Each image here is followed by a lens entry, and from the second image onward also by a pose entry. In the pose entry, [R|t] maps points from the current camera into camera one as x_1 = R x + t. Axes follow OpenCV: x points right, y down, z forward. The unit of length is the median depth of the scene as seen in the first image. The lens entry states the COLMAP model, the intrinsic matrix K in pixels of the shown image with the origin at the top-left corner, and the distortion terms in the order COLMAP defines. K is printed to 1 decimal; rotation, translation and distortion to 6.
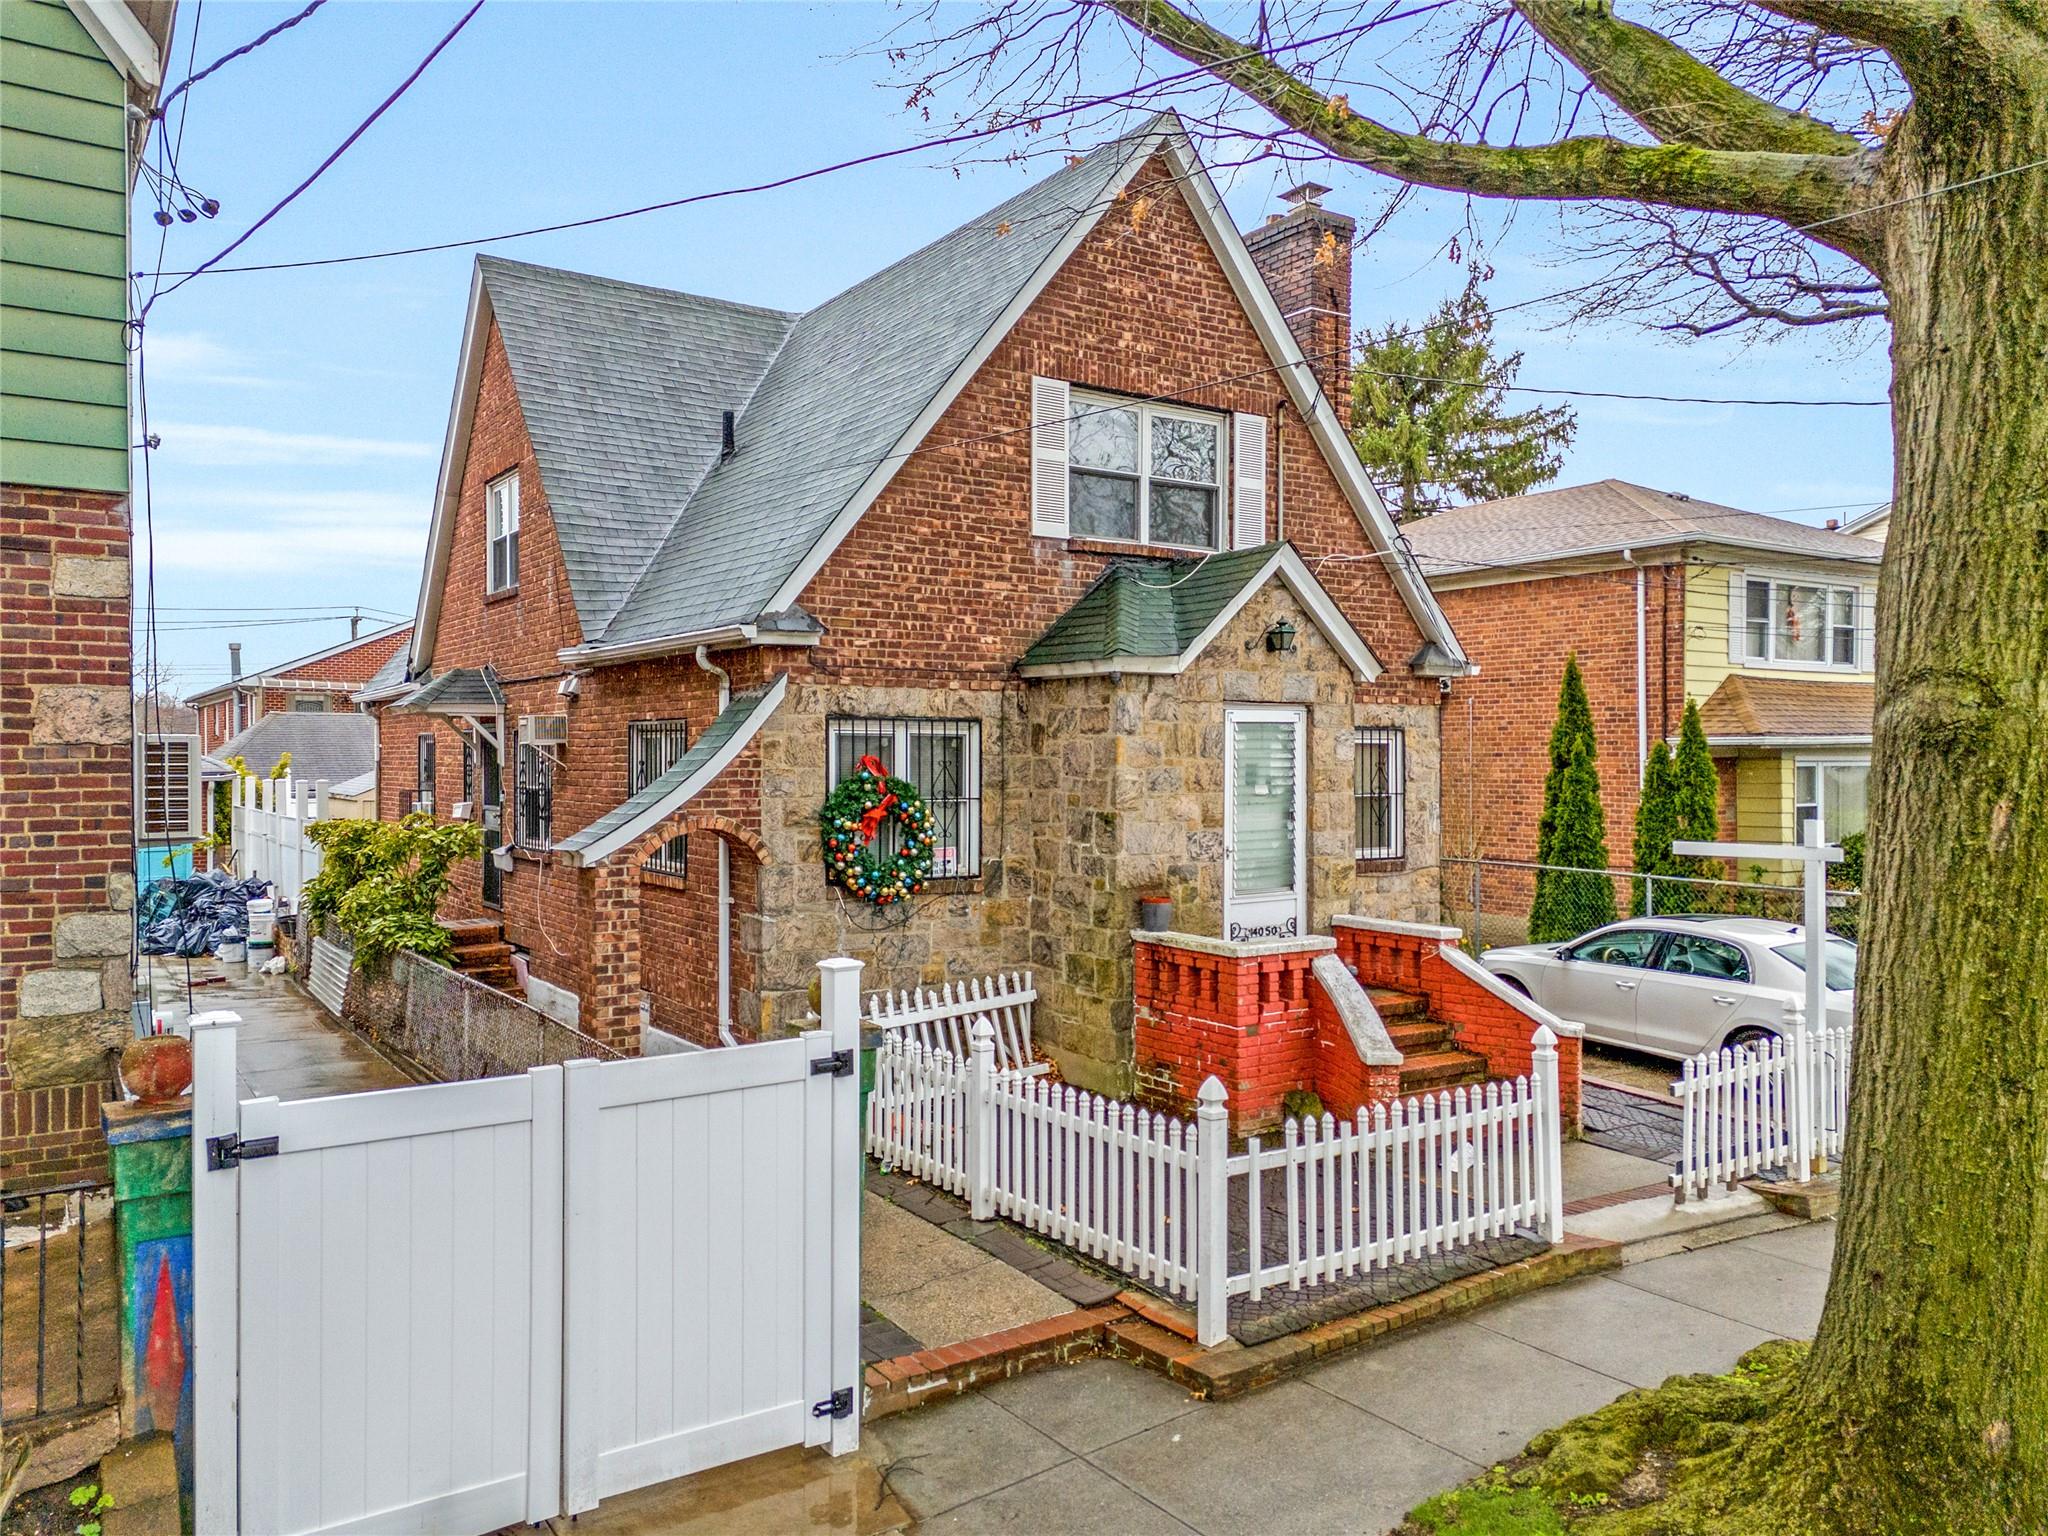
lens RADIAL K [[1495.9, 0, 1024.0], [0, 1495.9, 768.0], [0, 0, 1]] dist [0.055778, -0.000849]
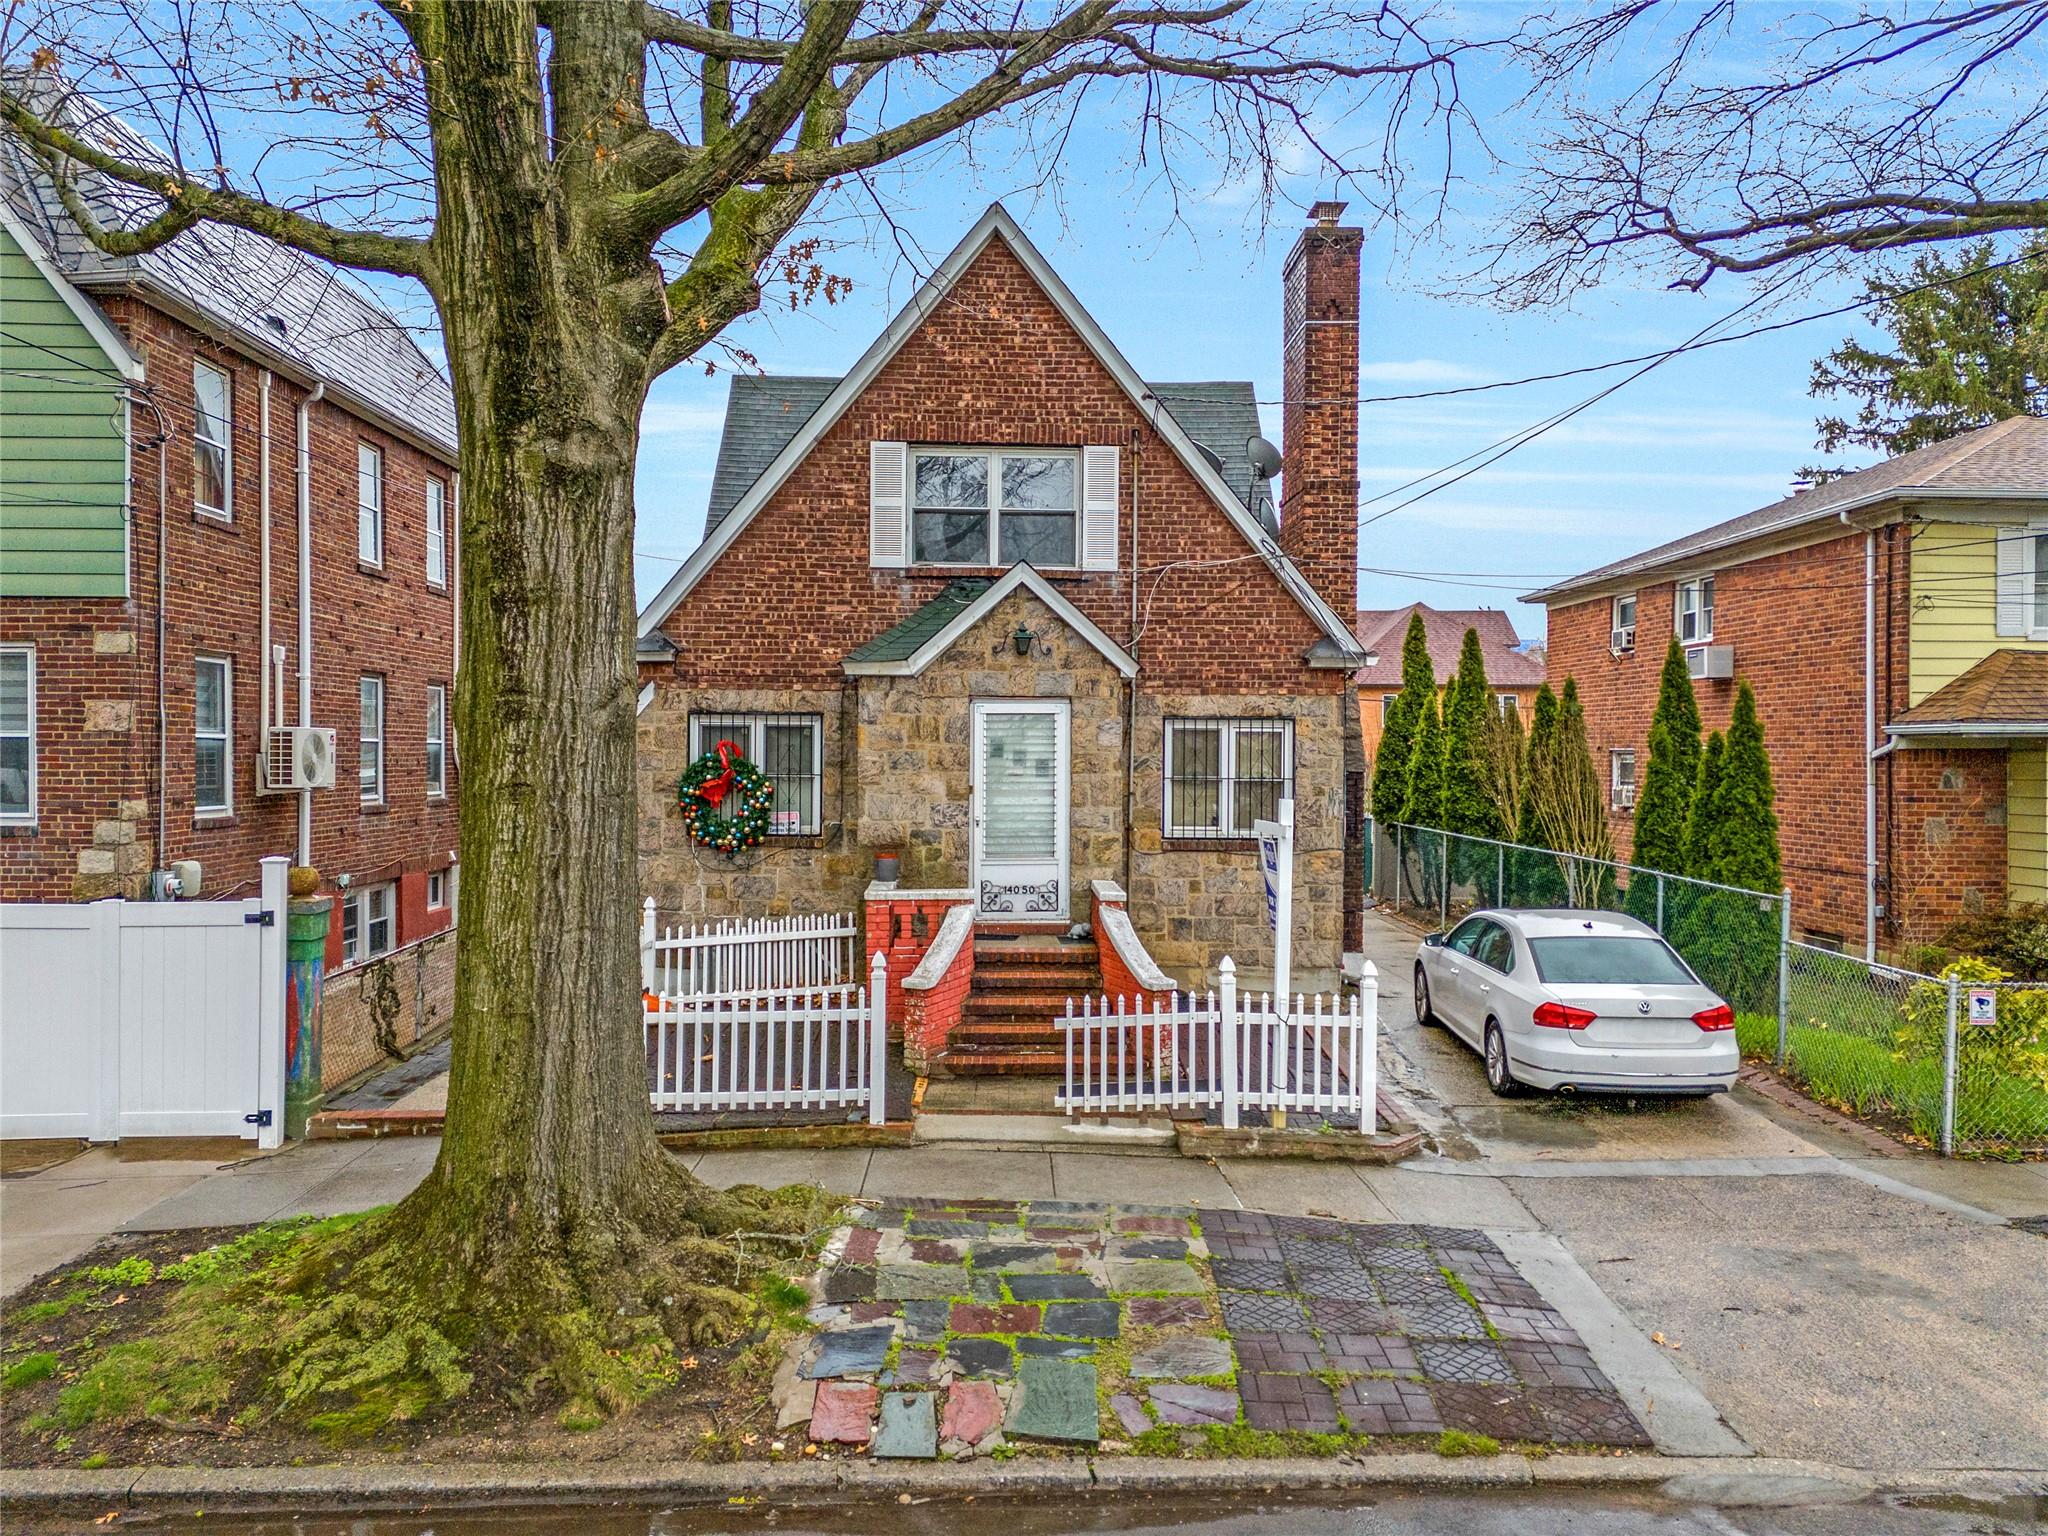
lens RADIAL K [[1499.7, 0, 1011.7], [0, 1499.7, 738.7], [0, 0, 1]] dist [0.083576, -0.062342]
pose [[0.848885, -0.000750, -0.528577, 0.792204], [-0.008496, 0.999850, -0.015064, 0.007557], [0.528509, 0.017278, 0.848752, -0.009990]]
